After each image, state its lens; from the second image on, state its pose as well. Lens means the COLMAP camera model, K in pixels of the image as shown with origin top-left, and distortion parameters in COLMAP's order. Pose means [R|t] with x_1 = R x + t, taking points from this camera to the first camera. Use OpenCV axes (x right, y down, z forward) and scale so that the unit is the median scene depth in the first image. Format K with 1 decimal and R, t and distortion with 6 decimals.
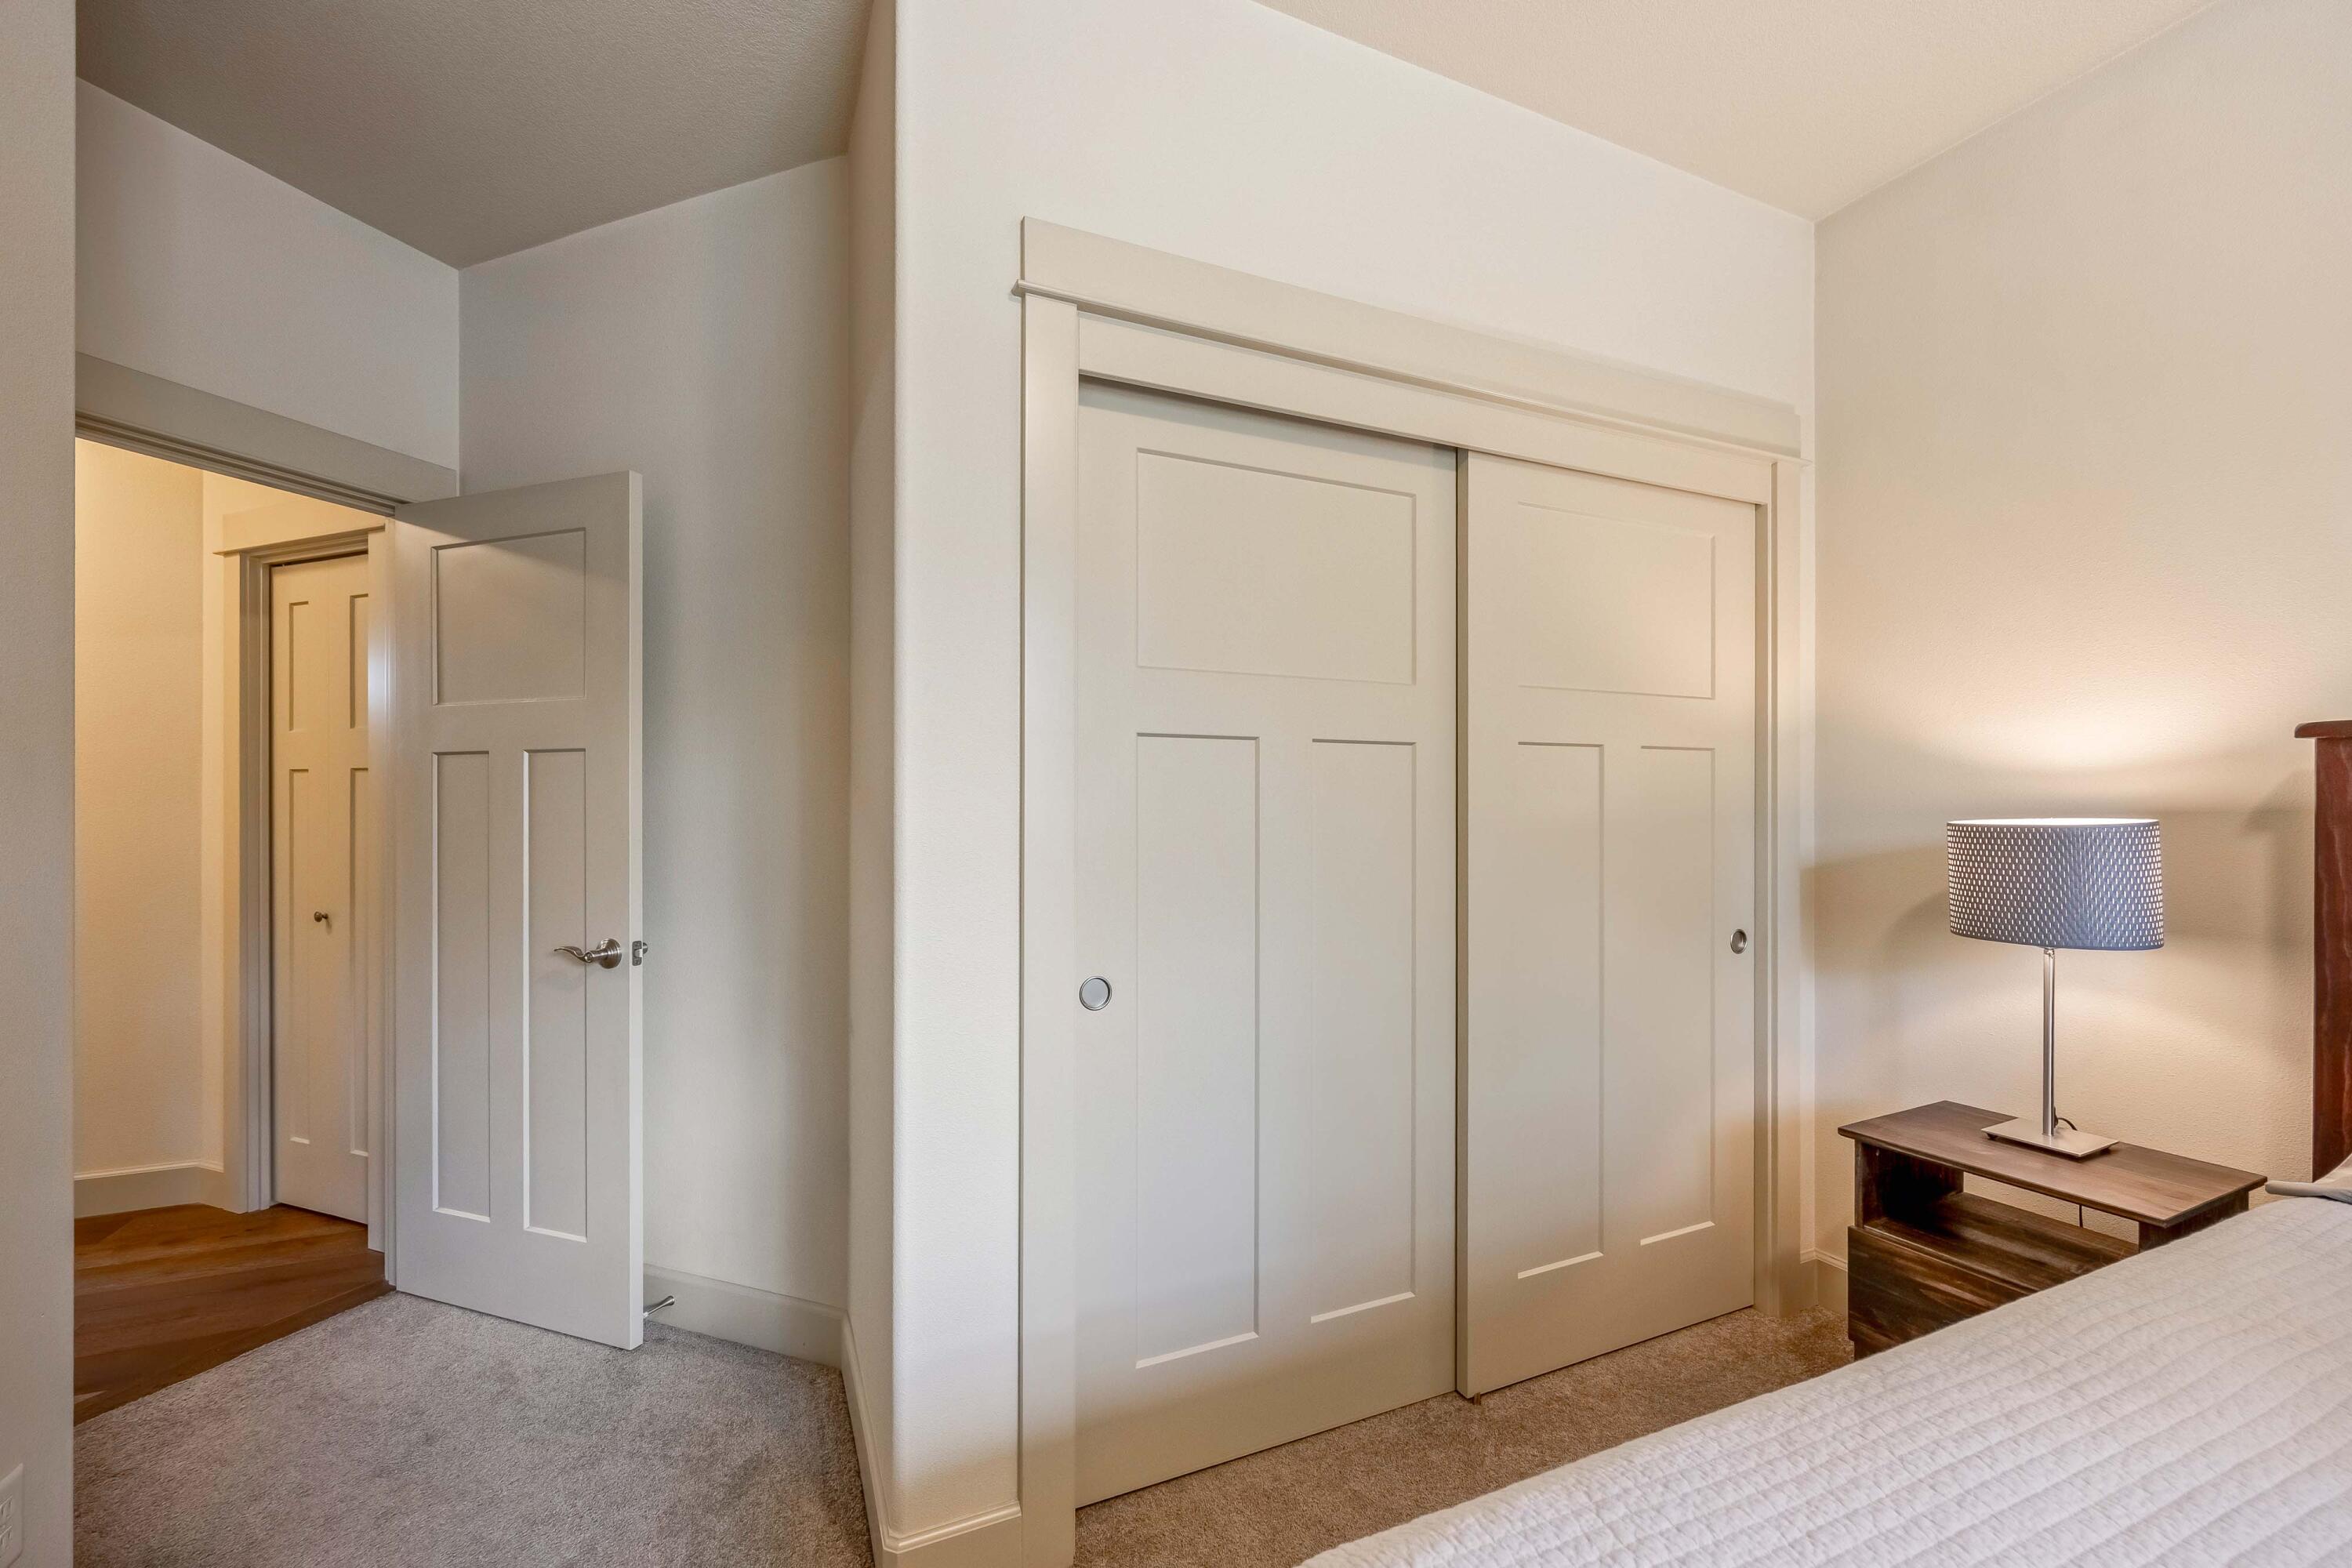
lens RADIAL K [[950.6, 0, 1175.2], [0, 950.6, 805.0], [0, 0, 1]] dist [0.010388, 0.000159]
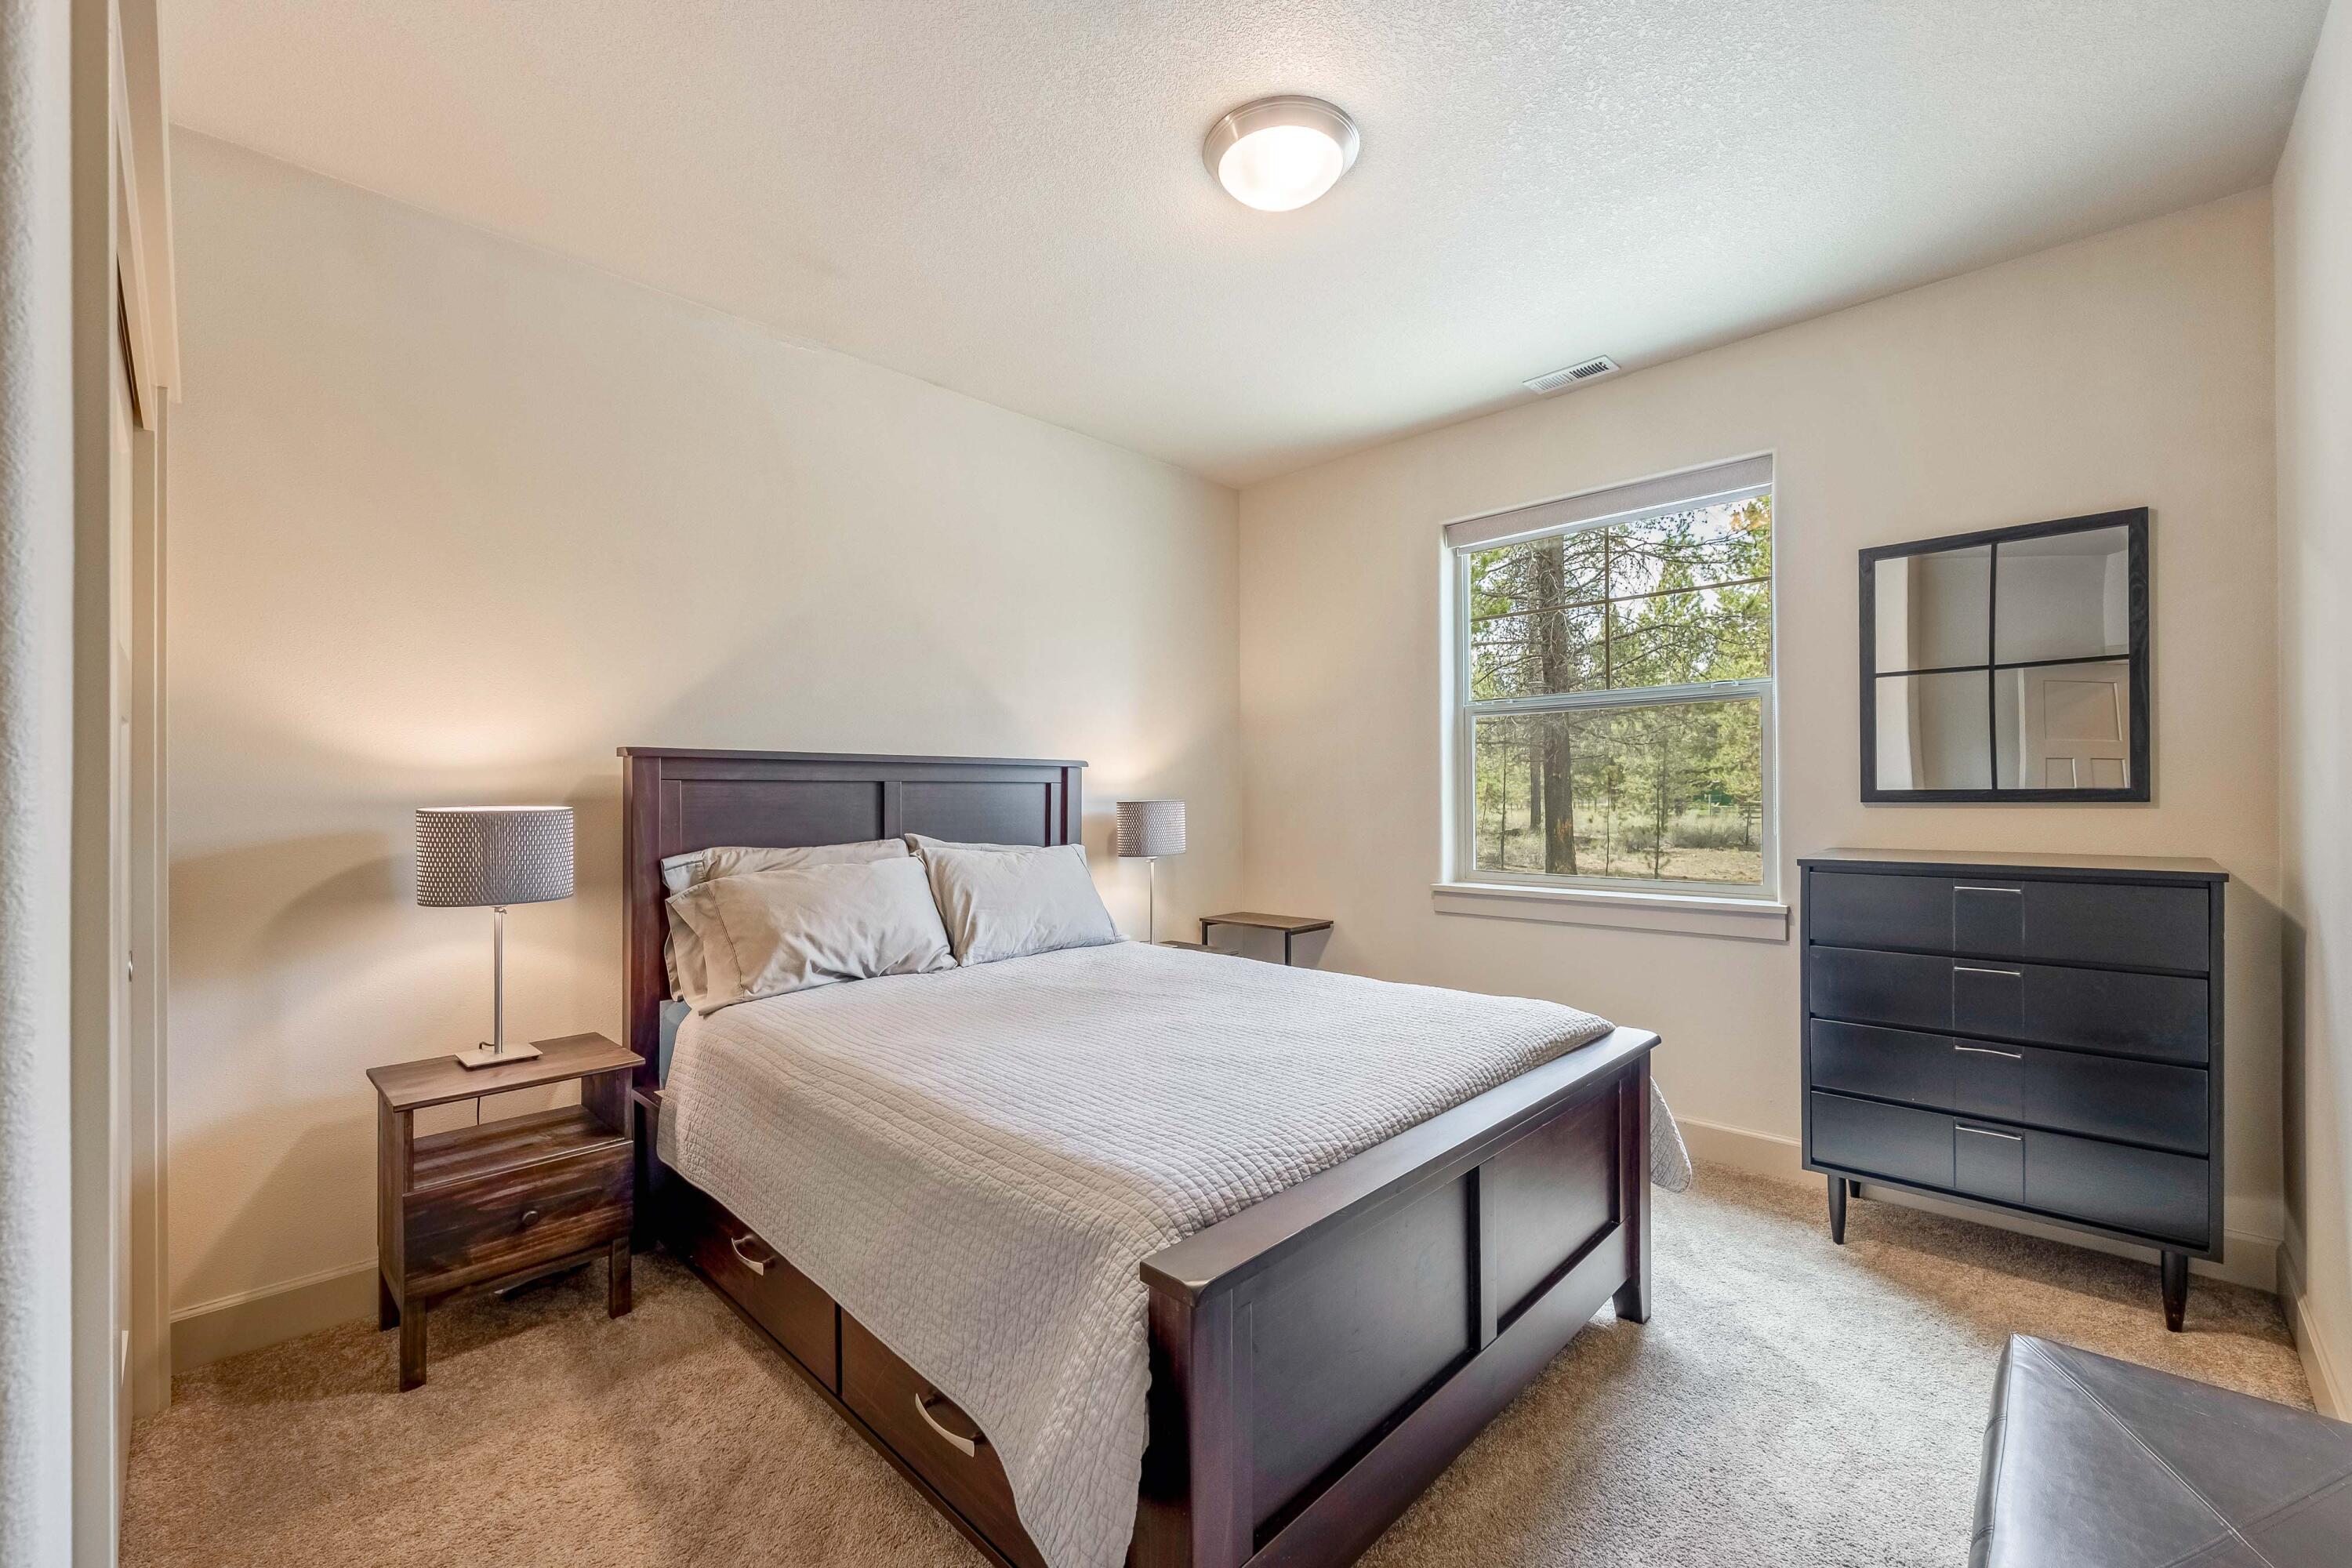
lens RADIAL K [[950.6, 0, 1172.1], [0, 950.6, 792.3], [0, 0, 1]] dist [0.010388, 0.000159]
pose [[-0.380374, 0.006764, 0.924808, -0.609611], [-0.002534, 0.999962, -0.008356, 0.004056], [-0.924829, -0.005522, -0.380342, 0.642122]]
